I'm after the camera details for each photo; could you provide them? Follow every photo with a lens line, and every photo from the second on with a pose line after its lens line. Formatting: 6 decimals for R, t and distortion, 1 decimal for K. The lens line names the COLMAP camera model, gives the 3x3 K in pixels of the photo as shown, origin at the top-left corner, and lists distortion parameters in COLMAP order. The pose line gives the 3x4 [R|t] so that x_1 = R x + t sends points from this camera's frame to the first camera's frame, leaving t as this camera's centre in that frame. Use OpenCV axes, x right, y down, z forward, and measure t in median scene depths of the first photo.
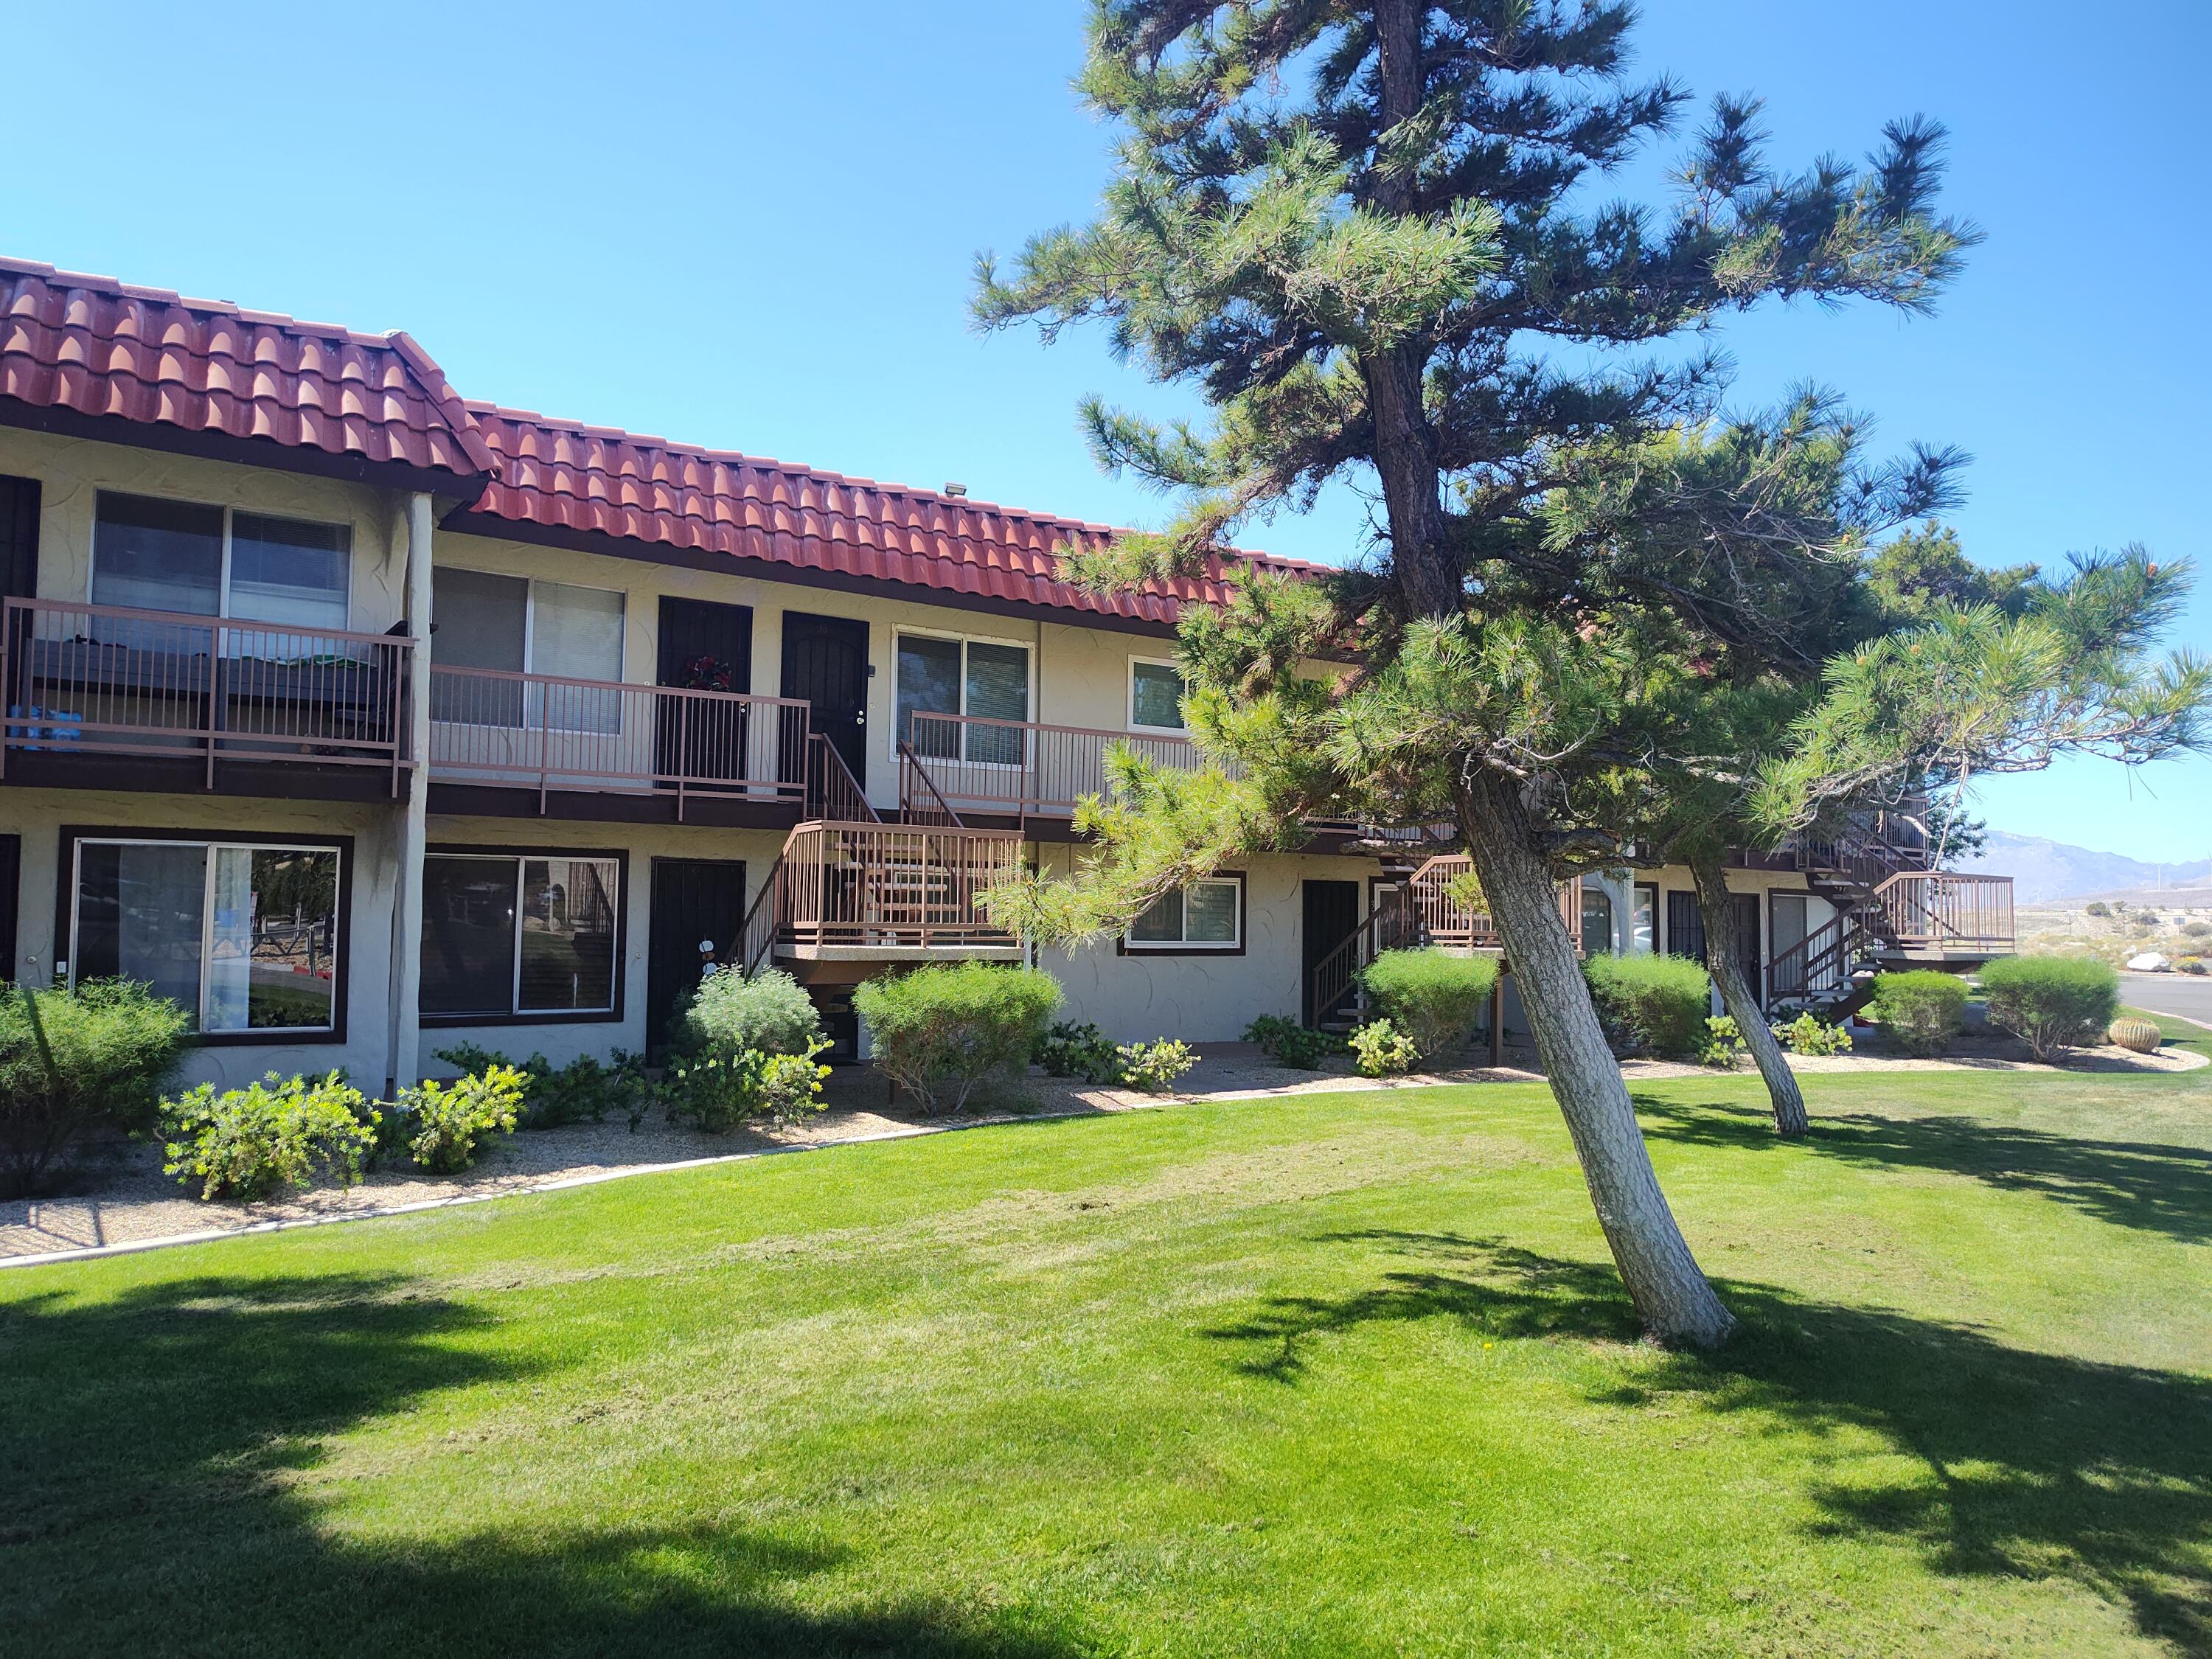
lens RADIAL K [[1491.6, 0, 1106.0], [0, 1491.6, 829.5], [0, 0, 1]] dist [0.071484, -0.080500]
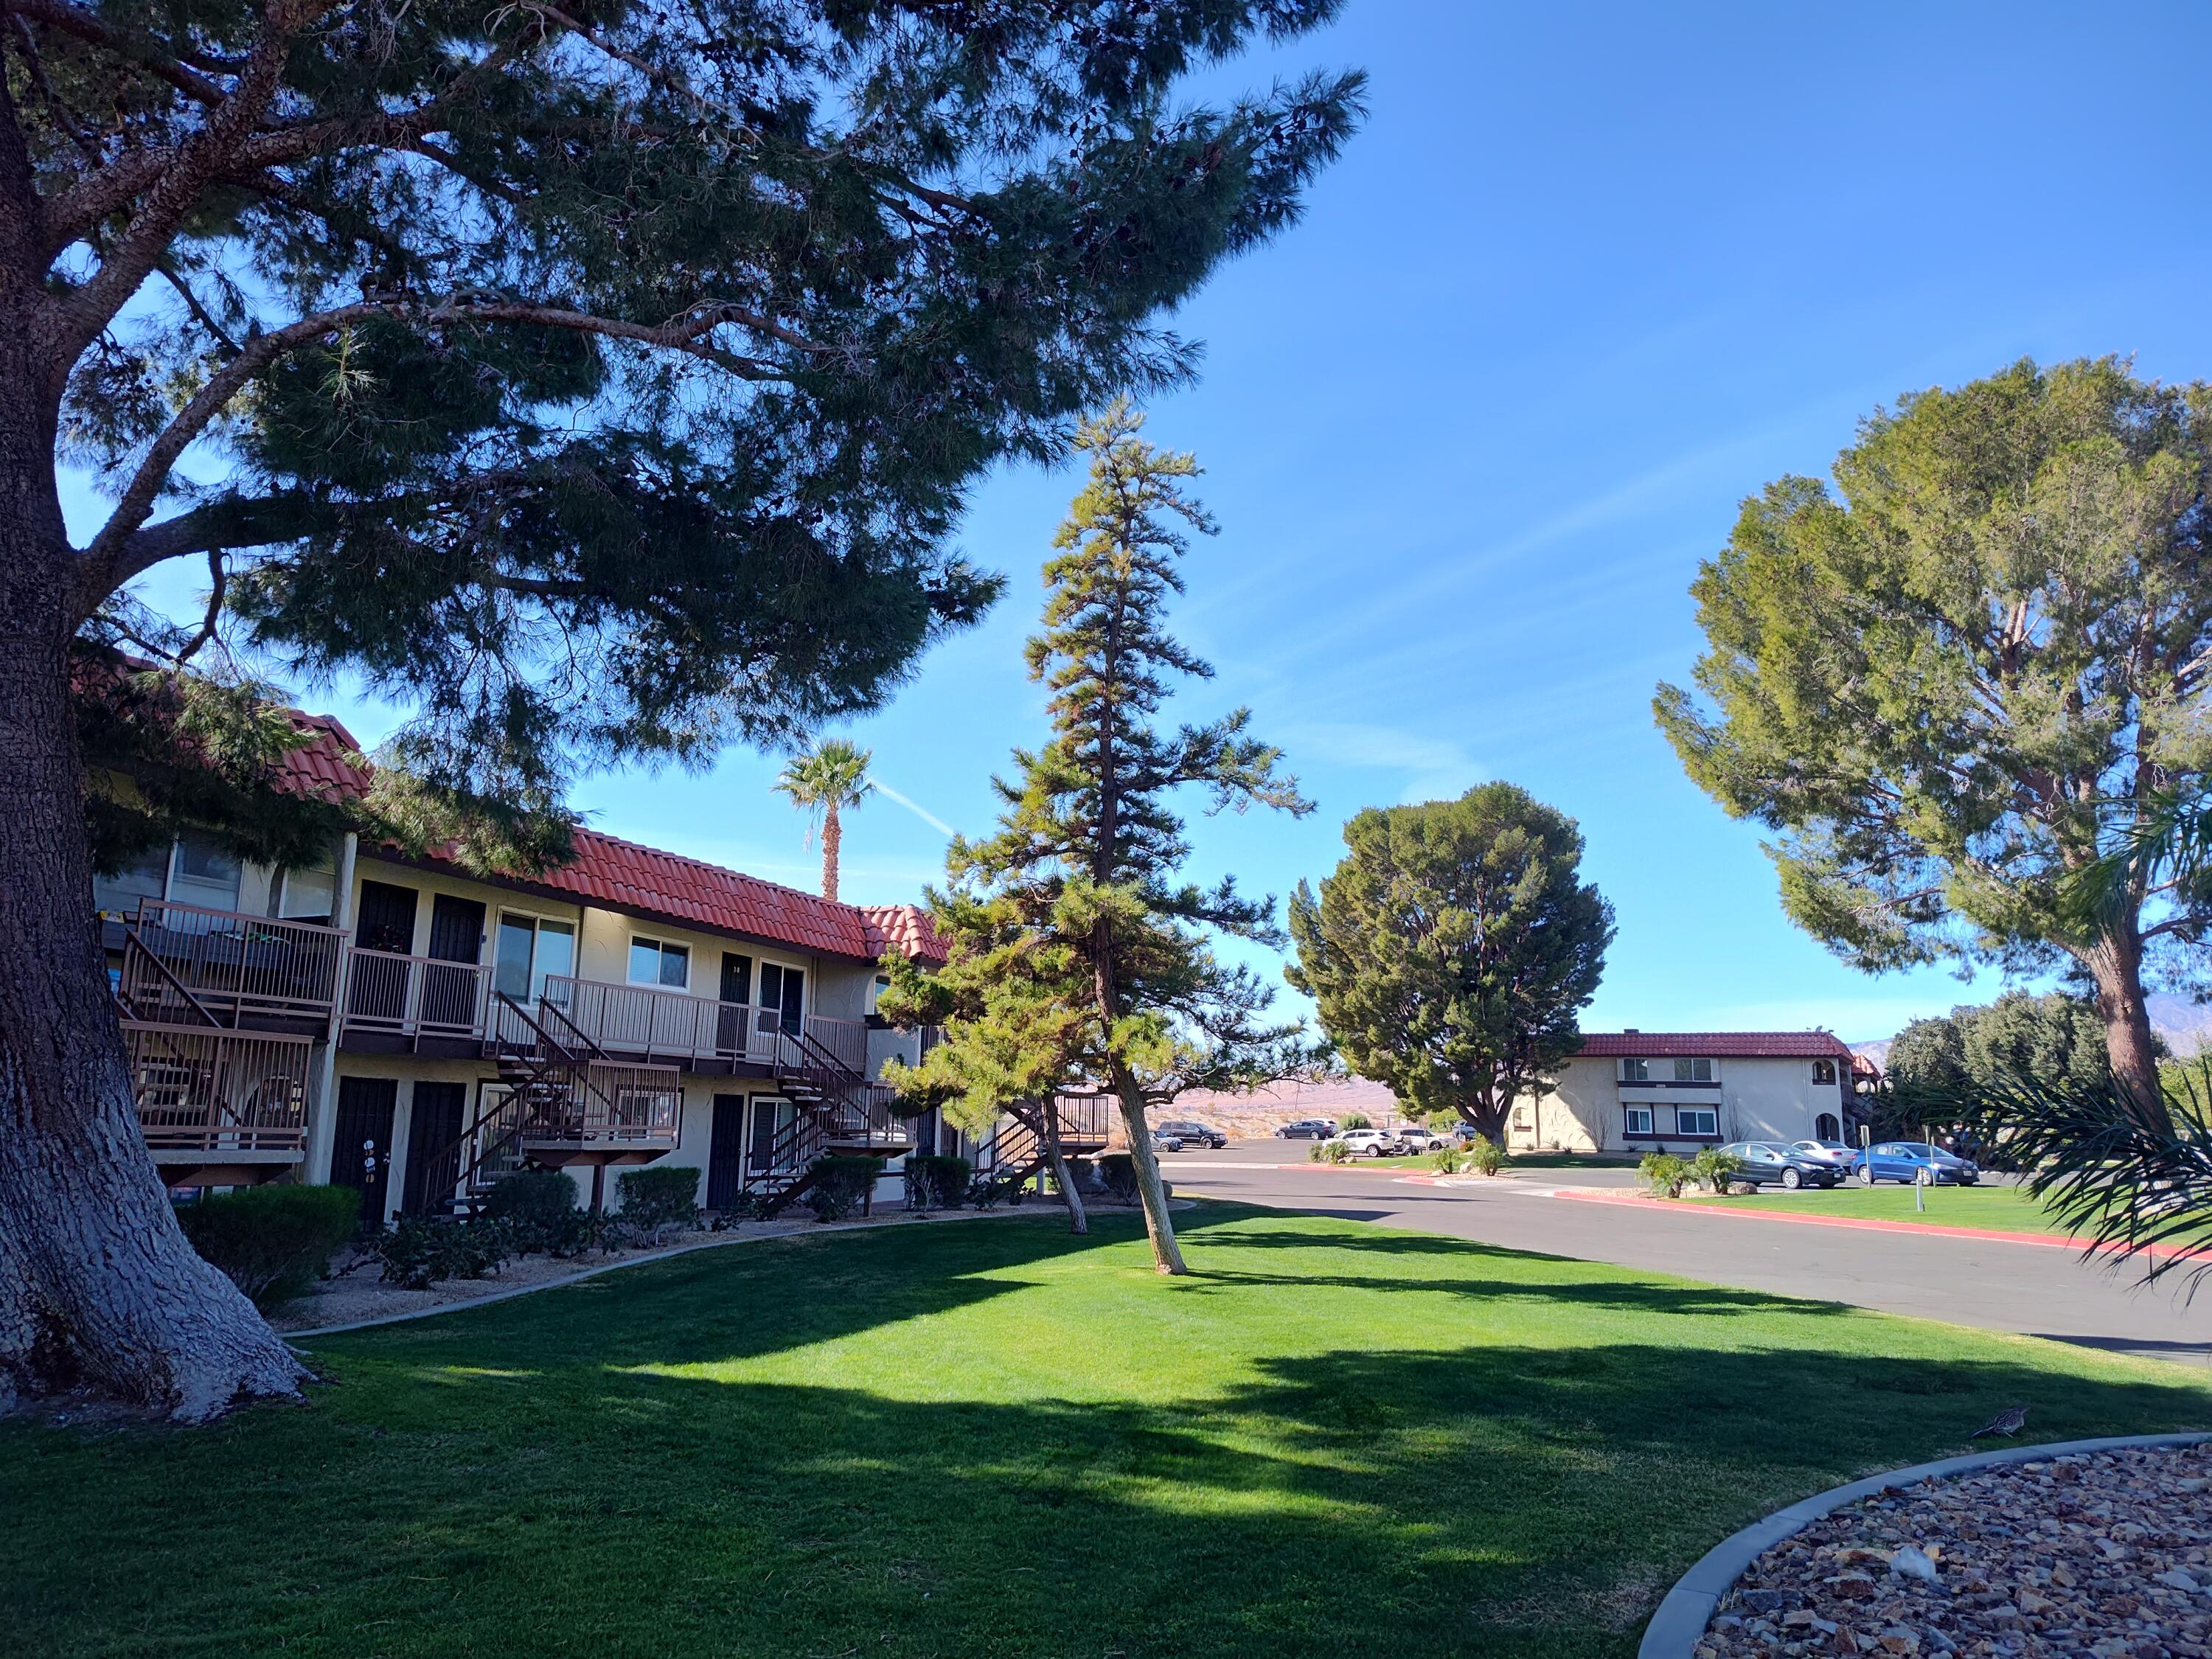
lens RADIAL K [[1491.6, 0, 1106.0], [0, 1491.6, 829.5], [0, 0, 1]] dist [0.071484, -0.080500]
pose [[0.786452, 0.116792, 0.606509, -0.587817], [-0.036912, 0.989092, -0.142600, -0.030916], [-0.616547, 0.089761, 0.782184, -0.465500]]
